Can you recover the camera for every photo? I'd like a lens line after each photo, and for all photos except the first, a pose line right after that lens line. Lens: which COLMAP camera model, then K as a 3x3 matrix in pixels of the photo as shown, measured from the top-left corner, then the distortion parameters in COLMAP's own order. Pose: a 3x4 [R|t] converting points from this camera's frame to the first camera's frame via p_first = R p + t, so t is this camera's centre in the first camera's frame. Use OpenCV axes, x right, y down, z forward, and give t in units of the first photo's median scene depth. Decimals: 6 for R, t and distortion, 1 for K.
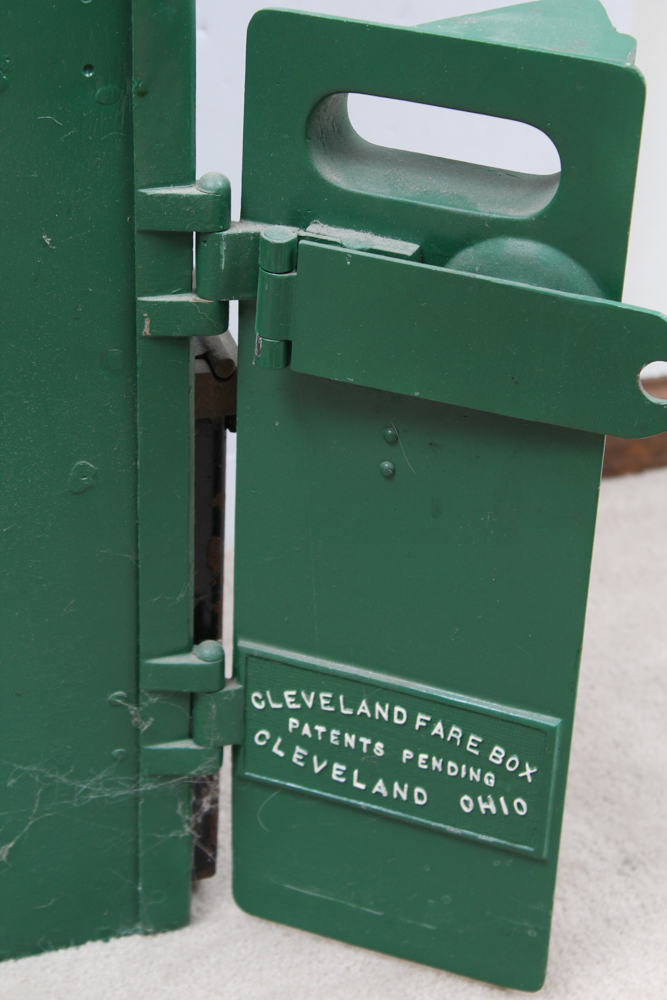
lens RADIAL K [[2436.3, 0, 333.5], [0, 2436.3, 500.0], [0, 0, 1]] dist [0.015391, 0.067817]
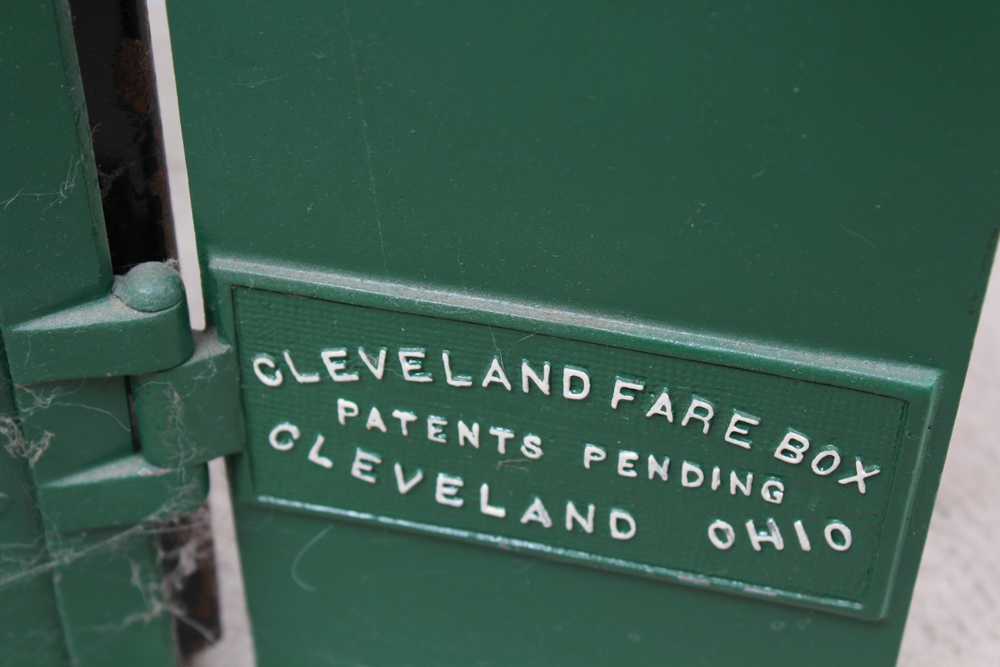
lens RADIAL K [[2105.1, 0, 500.0], [0, 2105.1, 333.5], [0, 0, 1]] dist [-0.020252, 0.042615]
pose [[0.990285, -0.115475, 0.077469, -0.017033], [0.096369, 0.971556, 0.216314, -0.009641], [-0.100245, -0.206746, 0.973246, 0.599585]]
